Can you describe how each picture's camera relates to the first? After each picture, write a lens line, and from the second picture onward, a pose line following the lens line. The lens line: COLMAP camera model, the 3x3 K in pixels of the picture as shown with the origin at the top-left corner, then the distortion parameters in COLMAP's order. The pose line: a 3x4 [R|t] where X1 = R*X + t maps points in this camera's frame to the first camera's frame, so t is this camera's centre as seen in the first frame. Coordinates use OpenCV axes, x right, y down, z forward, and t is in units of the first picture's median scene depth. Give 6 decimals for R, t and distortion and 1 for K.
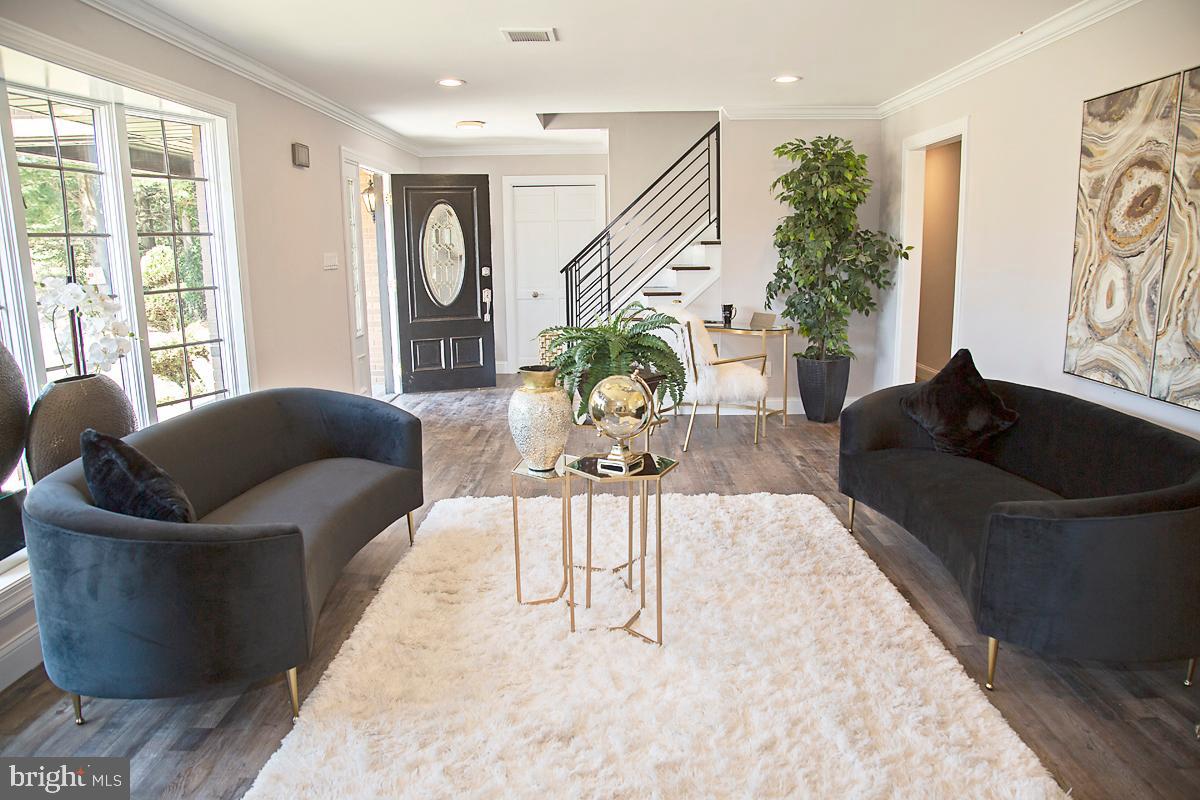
lens RADIAL K [[810.0, 0, 600.6], [0, 810.0, 404.6], [0, 0, 1]] dist [-0.126466, 0.064303]
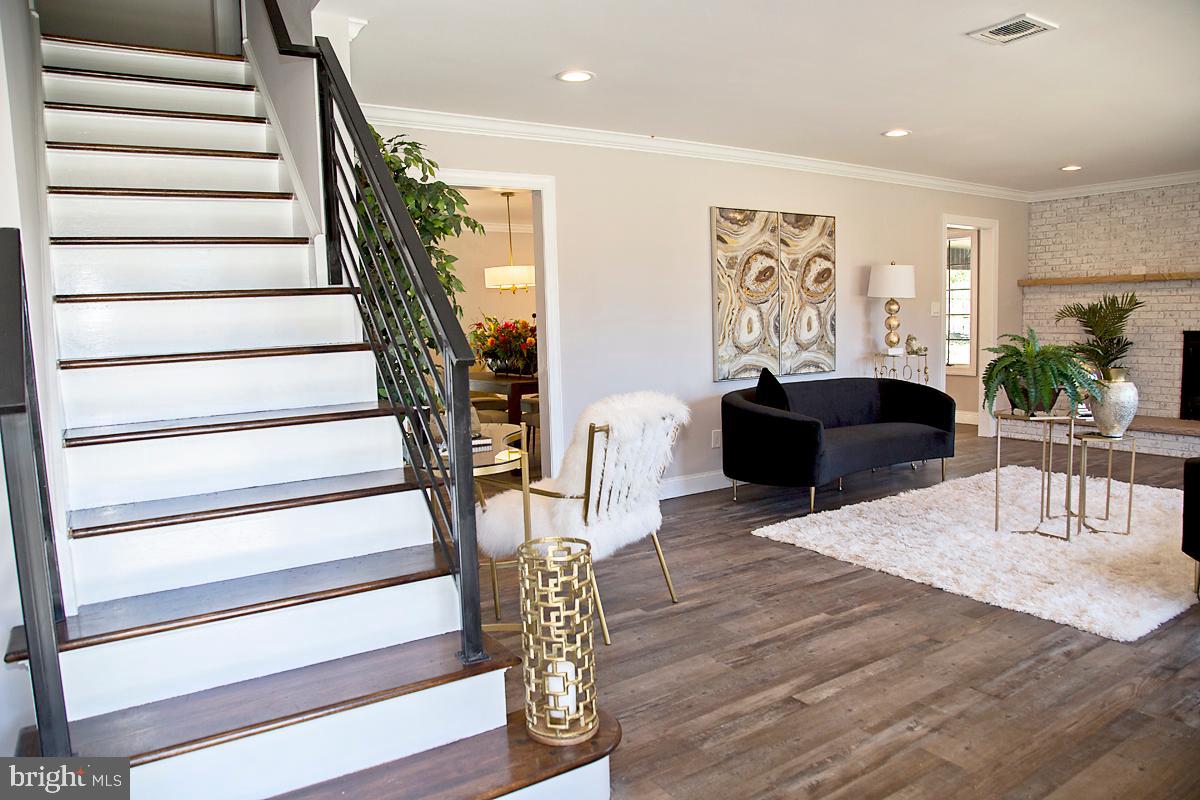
lens RADIAL K [[810.0, 0, 606.9], [0, 810.0, 400.3], [0, 0, 1]] dist [-0.126466, 0.064303]
pose [[-0.556713, -0.062163, 0.828376, -0.588502], [0.191689, 0.960671, 0.200916, -0.360423], [-0.808286, 0.270643, -0.522902, 1.998297]]
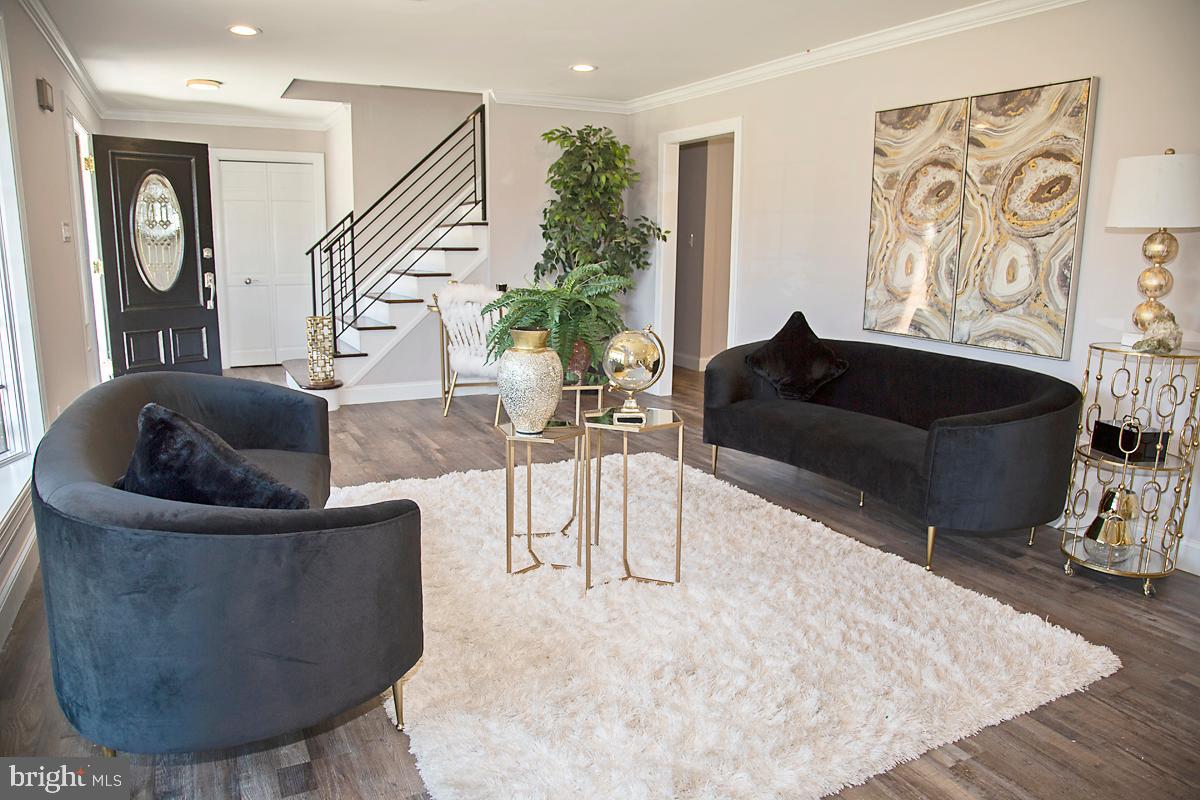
lens RADIAL K [[810.0, 0, 594.5], [0, 810.0, 401.6], [0, 0, 1]] dist [-0.126466, 0.064303]
pose [[0.885046, -0.062823, 0.461244, -0.370433], [0.063222, 0.997893, 0.014604, 0.027026], [-0.461190, 0.016235, 0.887153, 0.076613]]
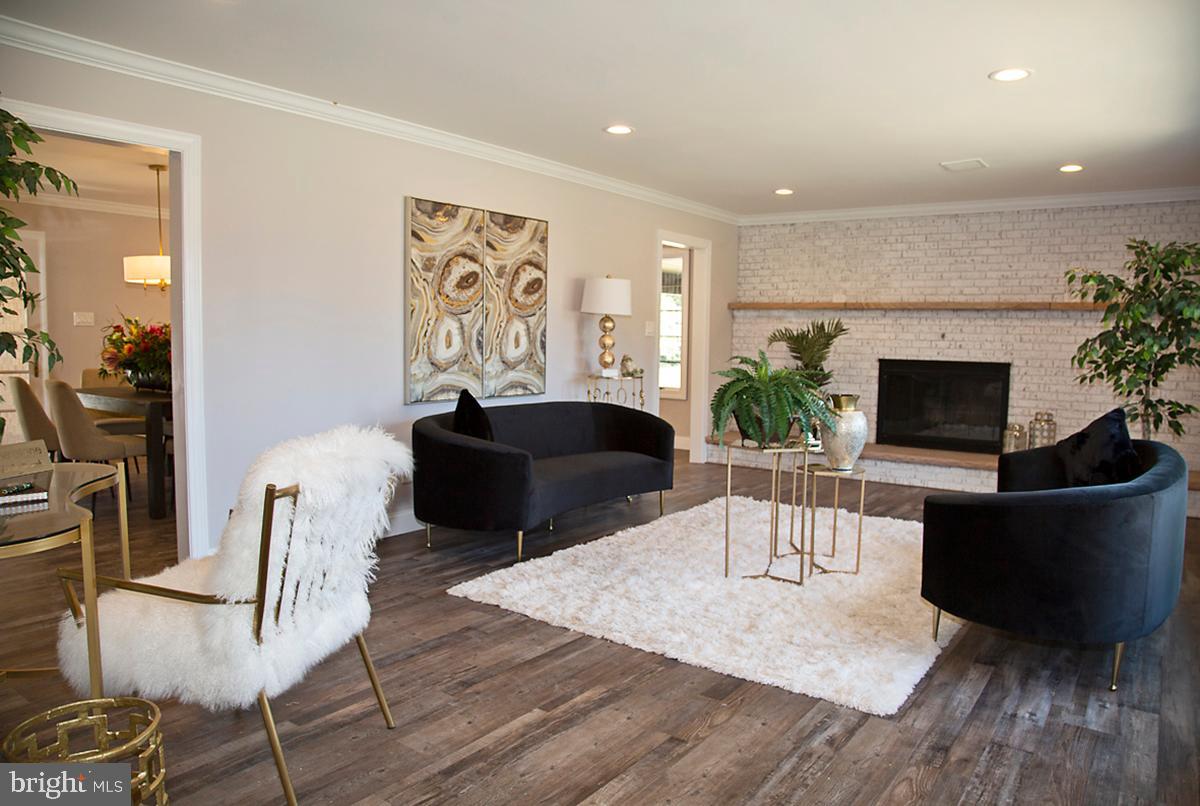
lens RADIAL K [[810.0, 0, 611.4], [0, 810.0, 396.5], [0, 0, 1]] dist [-0.126466, 0.064303]
pose [[-0.815840, -0.049719, 0.576137, -0.431276], [0.102577, 0.968055, 0.228795, -0.317467], [-0.569107, 0.245758, -0.784678, 1.832896]]
